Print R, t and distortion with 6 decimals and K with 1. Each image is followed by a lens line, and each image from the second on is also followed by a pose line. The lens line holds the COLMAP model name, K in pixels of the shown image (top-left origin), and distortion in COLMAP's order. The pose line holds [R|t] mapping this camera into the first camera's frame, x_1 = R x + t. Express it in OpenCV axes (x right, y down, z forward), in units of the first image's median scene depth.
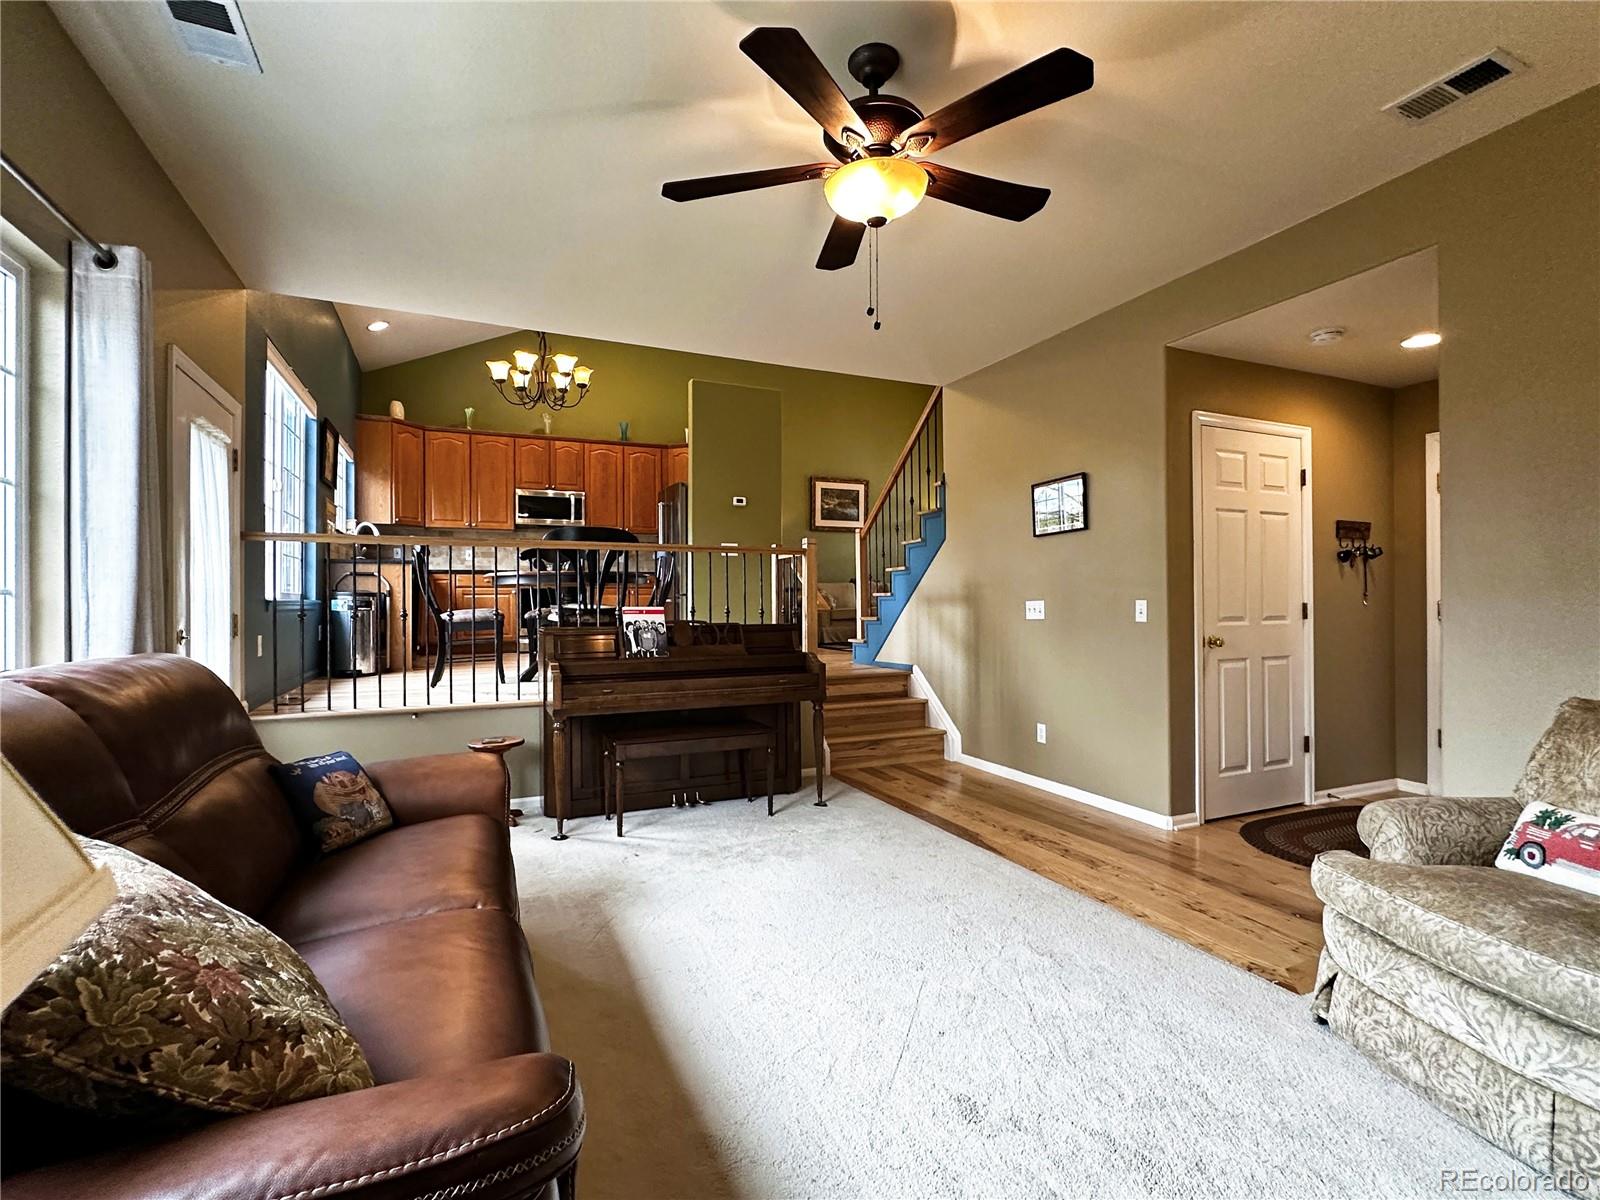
lens RADIAL K [[745.9, 0, 795.7], [0, 745.9, 602.2], [0, 0, 1]] dist [-0.000547, 0.000986]
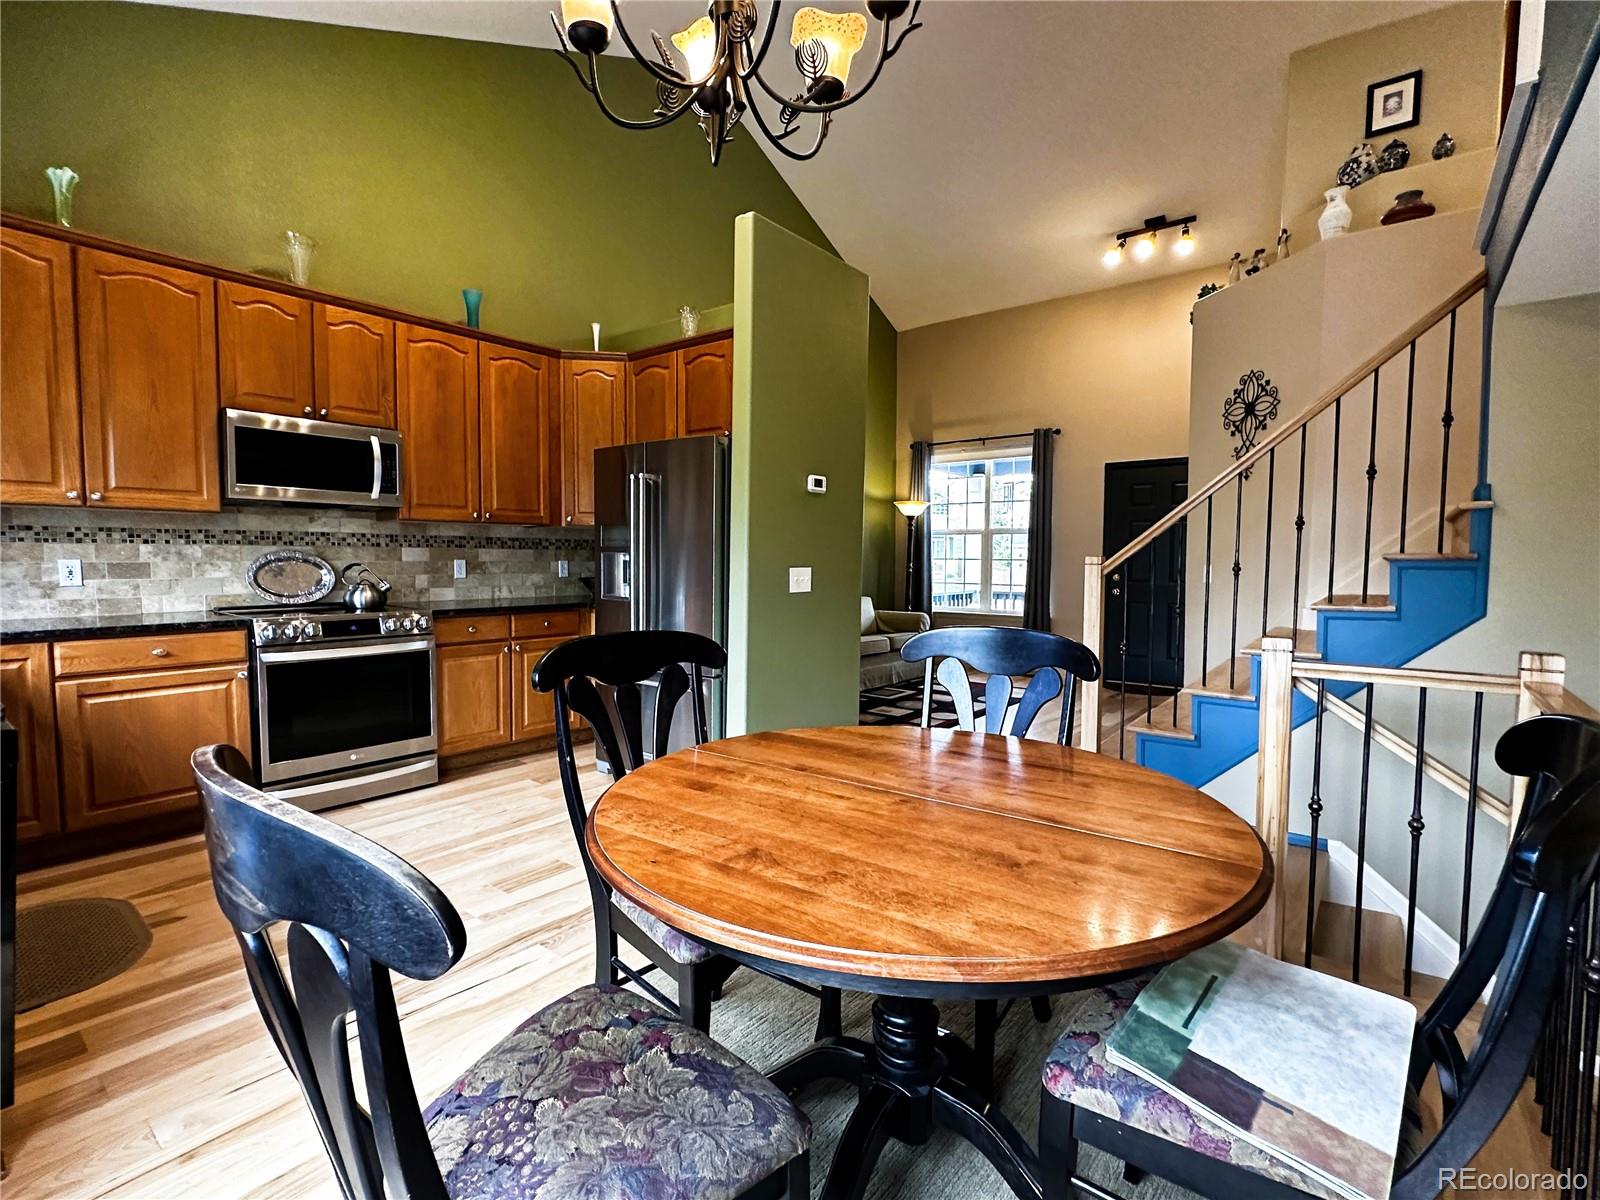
lens RADIAL K [[745.9, 0, 797.7], [0, 745.9, 601.0], [0, 0, 1]] dist [-0.000547, 0.000986]
pose [[0.889066, -0.015486, 0.457517, -0.311174], [-0.013418, 0.998117, 0.059859, -0.084420], [-0.457582, -0.059357, 0.887184, 0.542577]]
